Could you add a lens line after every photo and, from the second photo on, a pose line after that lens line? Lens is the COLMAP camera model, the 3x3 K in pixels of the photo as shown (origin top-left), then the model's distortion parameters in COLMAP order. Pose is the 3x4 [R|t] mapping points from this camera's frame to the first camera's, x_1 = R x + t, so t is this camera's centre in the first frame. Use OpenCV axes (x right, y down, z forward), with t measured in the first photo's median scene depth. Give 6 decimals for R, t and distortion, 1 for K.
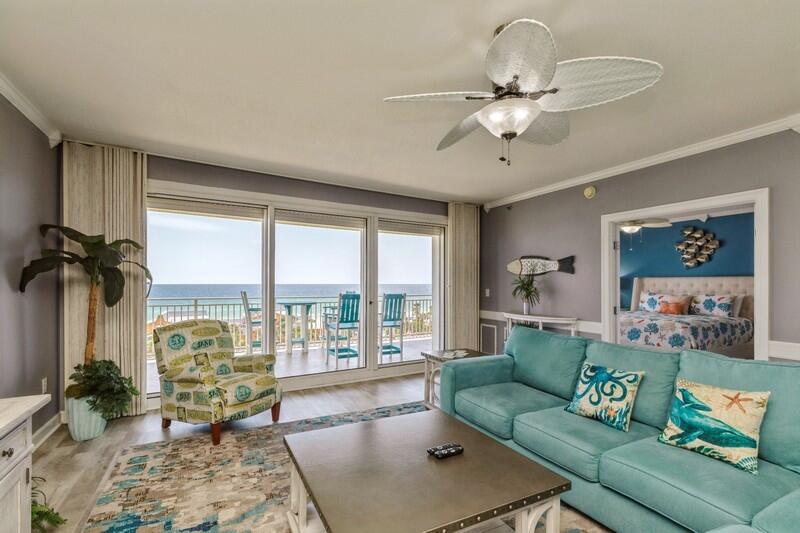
lens RADIAL K [[363.4, 0, 396.0], [0, 363.4, 283.0], [0, 0, 1]] dist [0.002864, -0.000689]
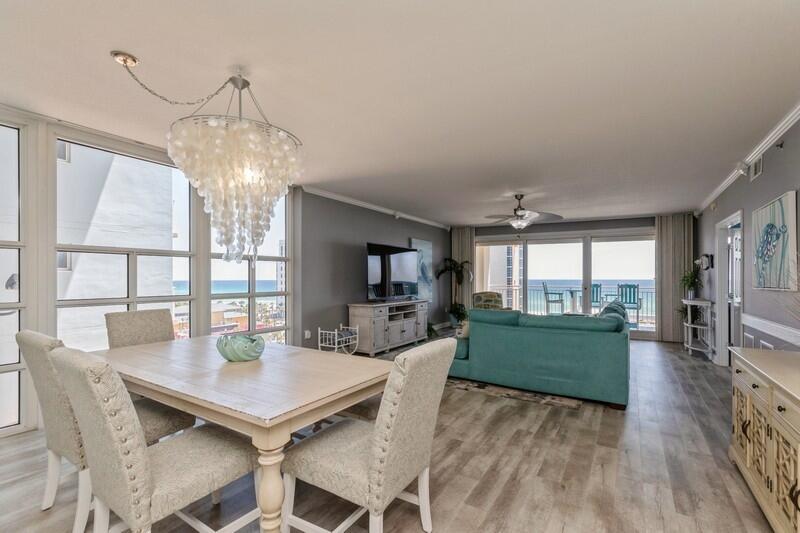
lens RADIAL K [[363.4, 0, 406.8], [0, 363.4, 276.6], [0, 0, 1]] dist [0.002864, -0.000689]
pose [[0.514878, -0.005656, -0.857245, 0.821199], [0.001289, 0.999982, -0.005824, 0.007852], [0.857263, 0.001894, 0.514876, -0.476988]]
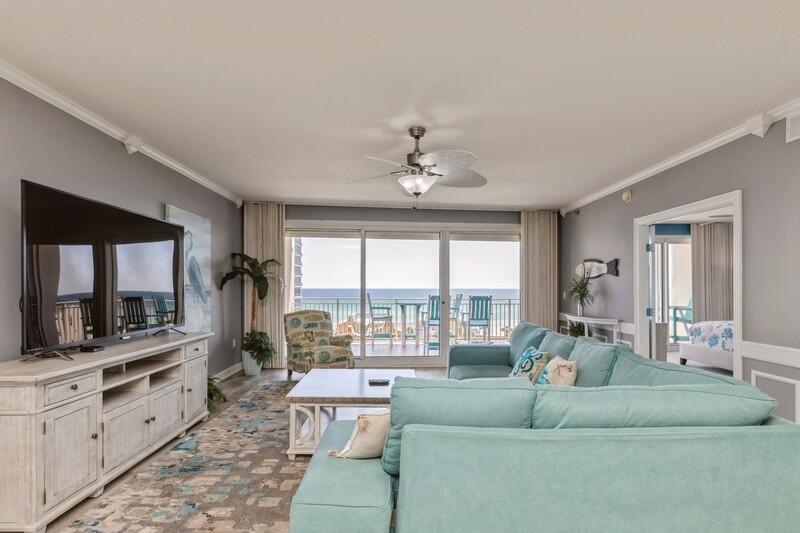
lens RADIAL K [[392.0, 0, 401.2], [0, 392.0, 285.9], [0, 0, 1]] dist [-0.006232, 0.000581]
pose [[0.899294, -0.002438, -0.437338, 0.330966], [0.000604, 0.999990, -0.004332, 0.004891], [0.437344, 0.003632, 0.899287, -0.199367]]
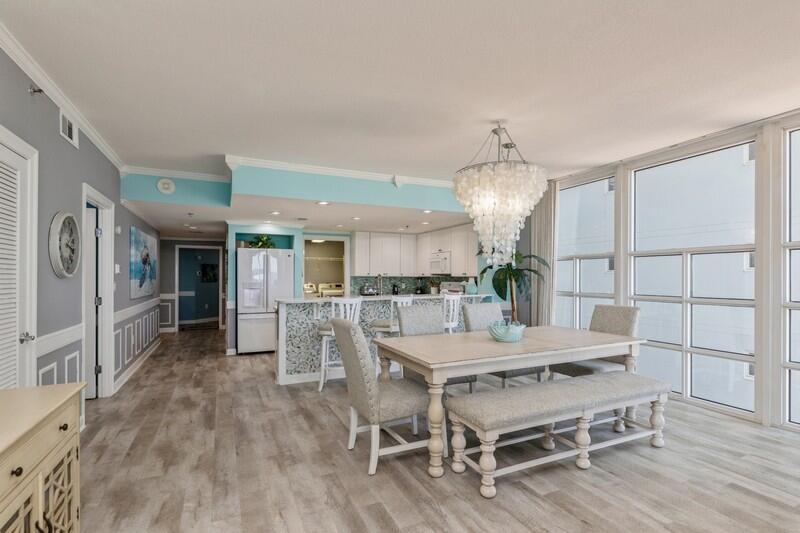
lens RADIAL K [[392.0, 0, 403.2], [0, 392.0, 273.5], [0, 0, 1]] dist [-0.006232, 0.000581]
pose [[-0.999031, -0.008307, 0.043227, 0.488682], [-0.008667, 0.999929, -0.008147, 0.008111], [-0.043157, -0.008514, -0.999032, 0.170862]]
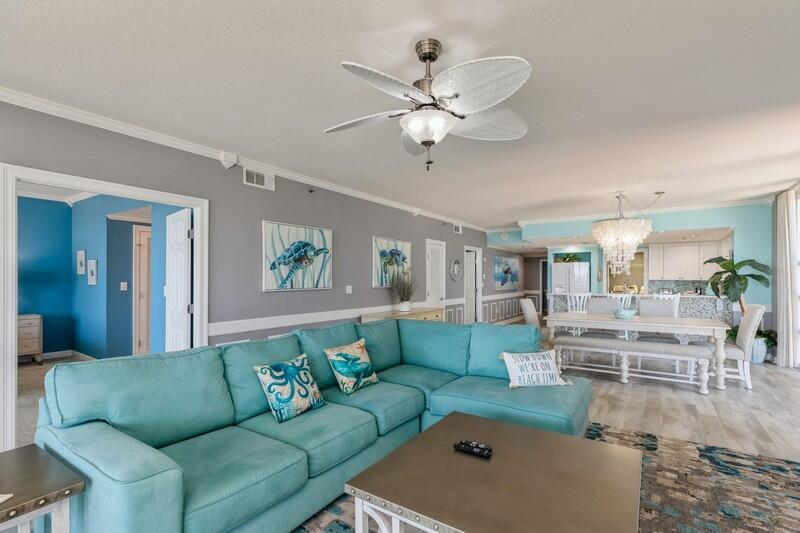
lens RADIAL K [[363.4, 0, 406.4], [0, 363.4, 277.3], [0, 0, 1]] dist [0.002864, -0.000689]
pose [[-0.477365, -0.004462, 0.878694, -0.205635], [-0.004820, 0.999985, 0.002459, -0.003160], [-0.878692, -0.003061, -0.477380, 0.521610]]
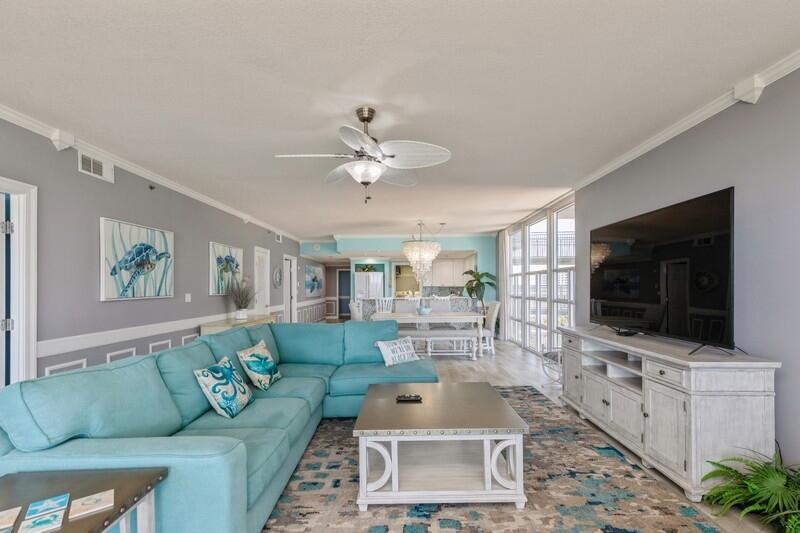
lens RADIAL K [[363.4, 0, 400.7], [0, 363.4, 283.0], [0, 0, 1]] dist [0.002864, -0.000689]
pose [[-0.885187, 0.001232, 0.465235, -0.165196], [-0.002001, 0.999977, -0.006456, 0.001252], [-0.465232, -0.006646, -0.885164, 0.740506]]
